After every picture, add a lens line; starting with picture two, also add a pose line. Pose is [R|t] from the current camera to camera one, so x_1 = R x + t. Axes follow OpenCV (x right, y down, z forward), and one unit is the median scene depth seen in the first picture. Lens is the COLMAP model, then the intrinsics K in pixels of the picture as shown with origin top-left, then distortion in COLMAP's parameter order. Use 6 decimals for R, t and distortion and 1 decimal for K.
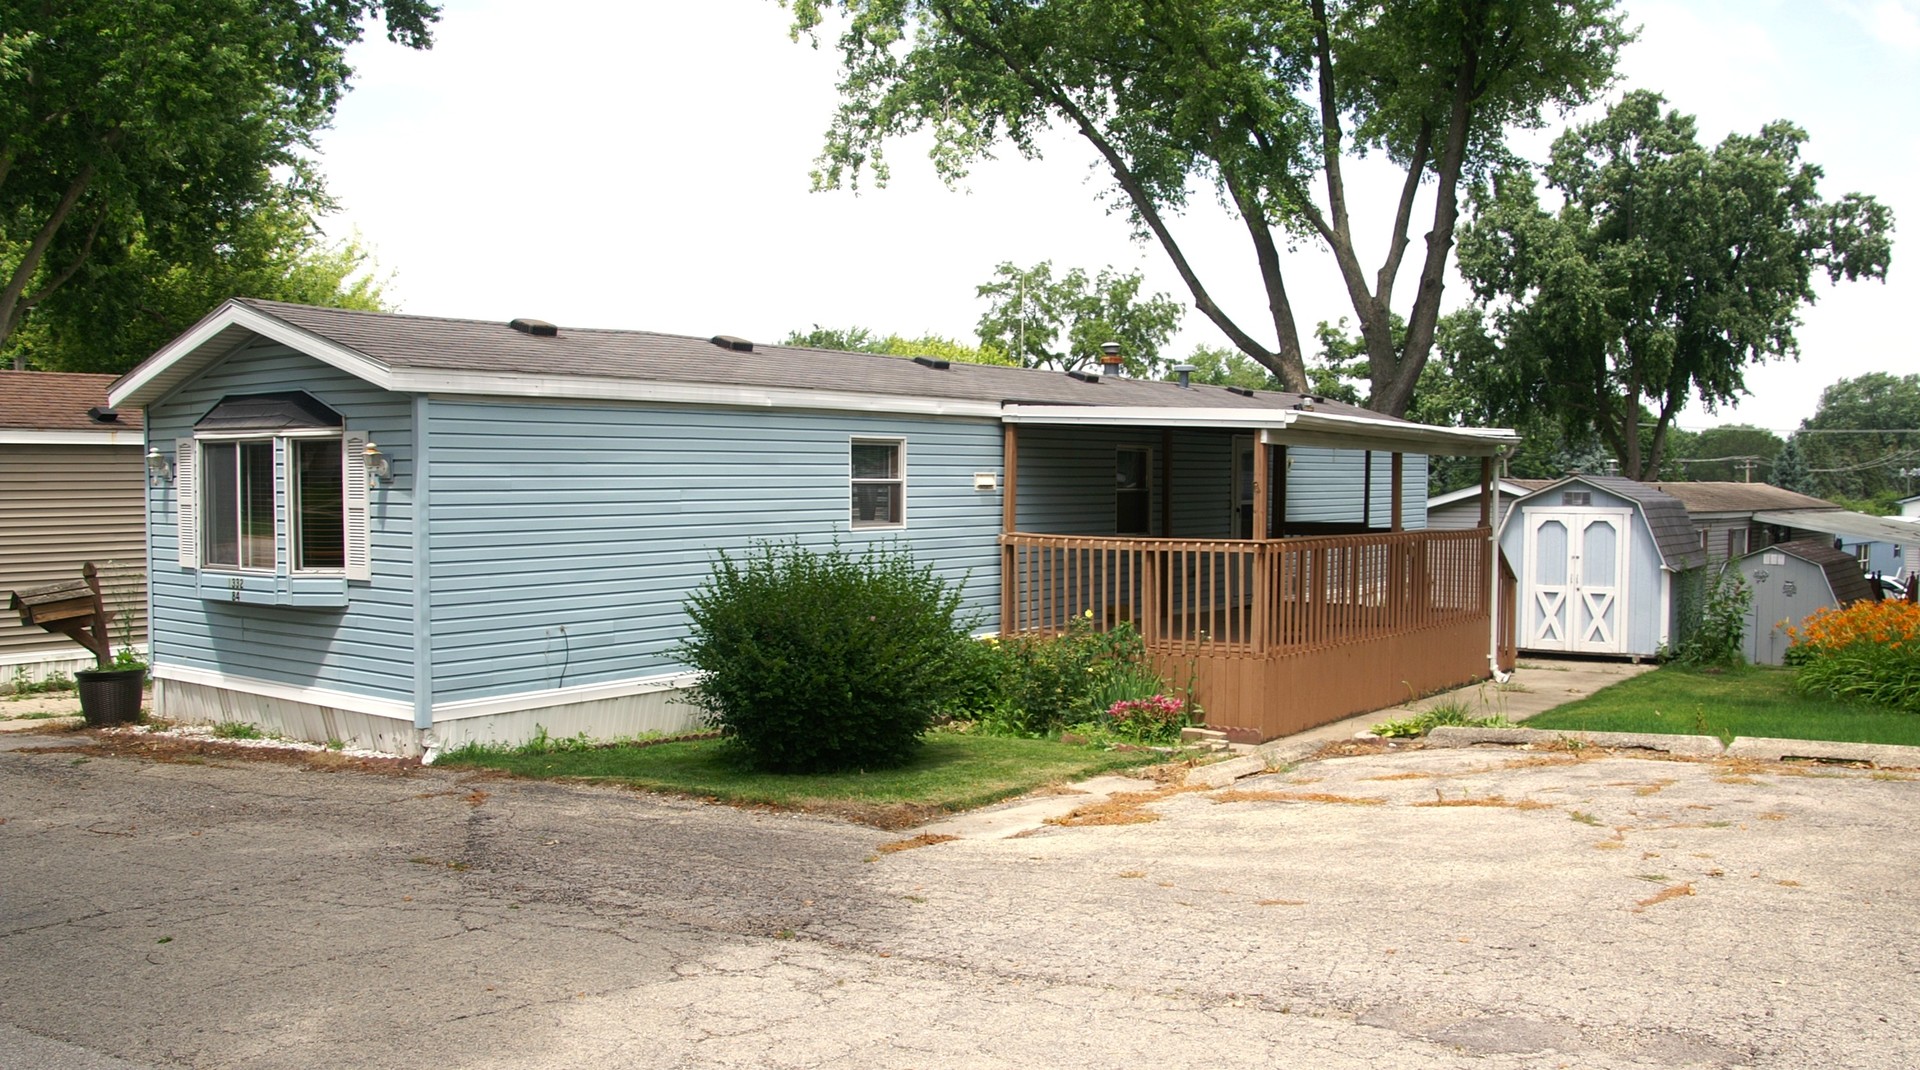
lens RADIAL K [[1564.0, 0, 960.0], [0, 1564.0, 535.0], [0, 0, 1]] dist [-0.004008, -0.001757]
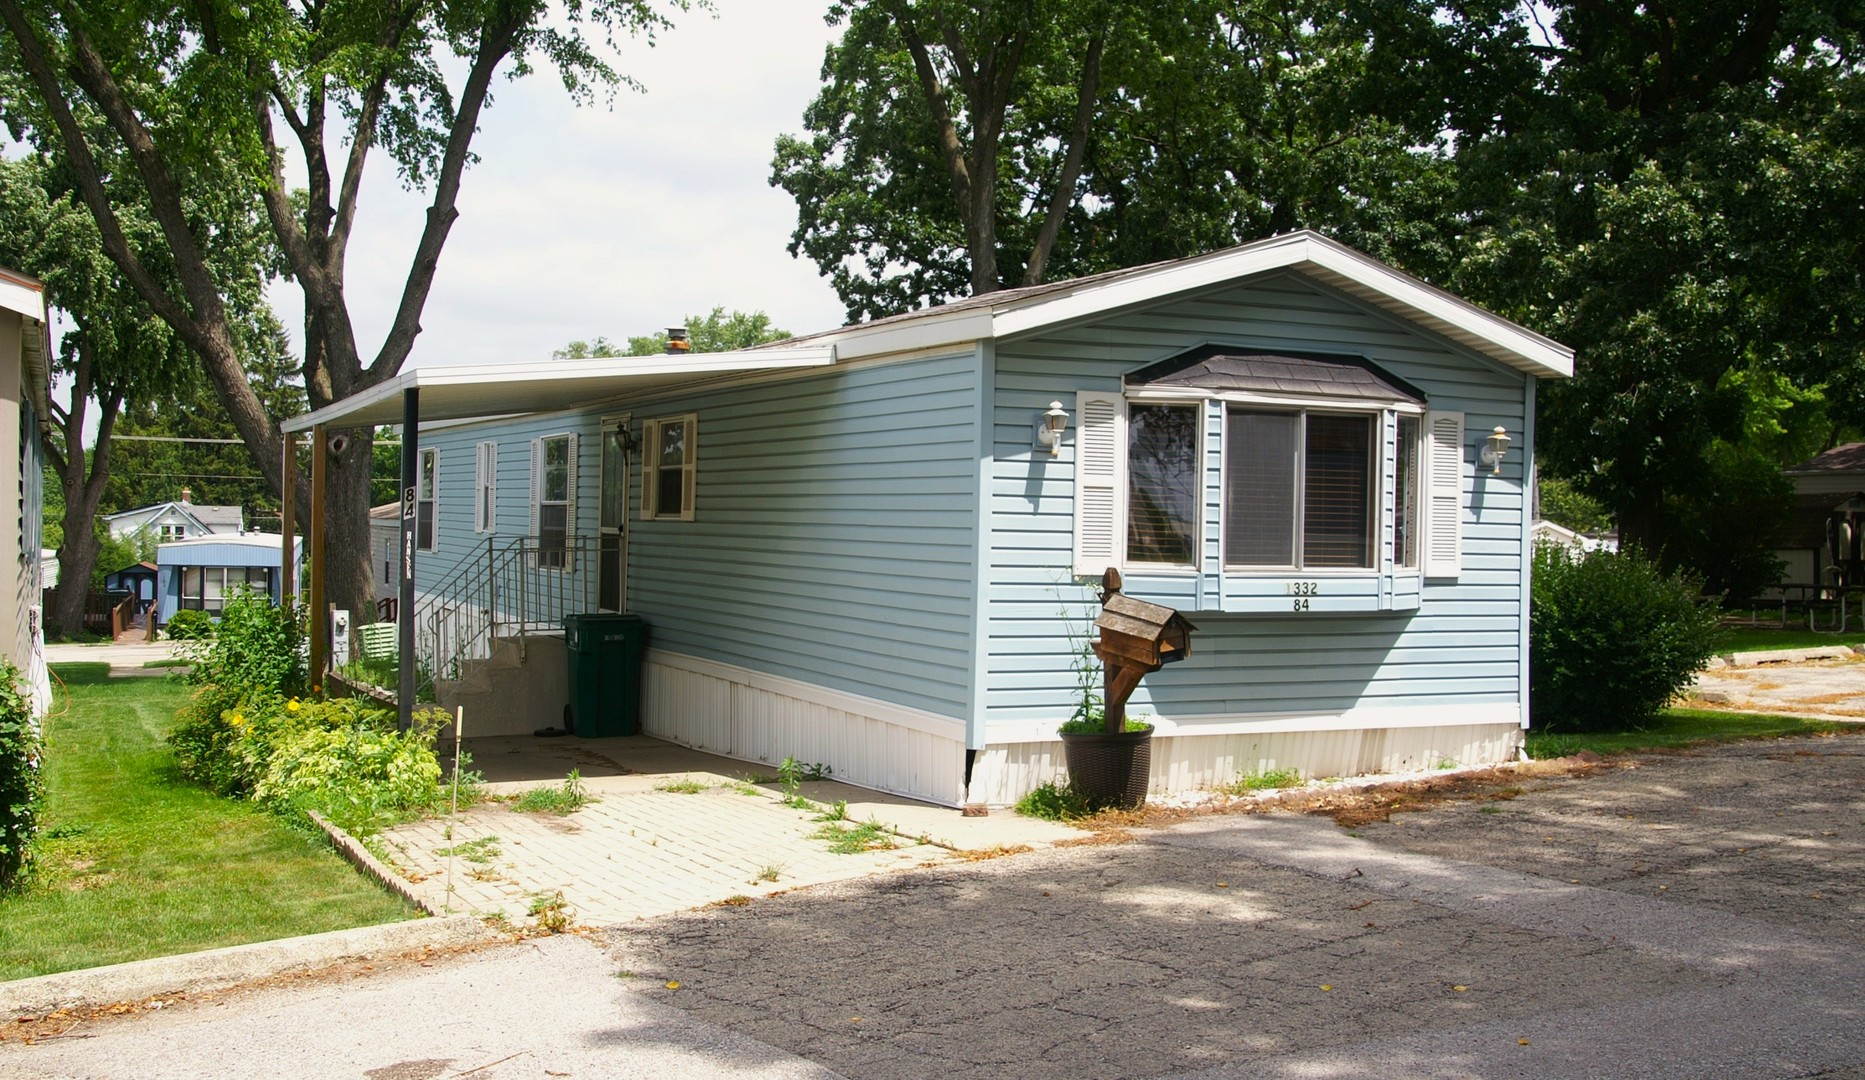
lens RADIAL K [[1882.8, 0, 932.5], [0, 1882.8, 540.0], [0, 0, 1]] dist [0.001343, 0.001042]
pose [[0.425286, 0.003127, 0.905054, -1.462825], [0.015710, 0.999818, -0.010836, 0.014419], [-0.904923, 0.018827, 0.425160, 0.793497]]
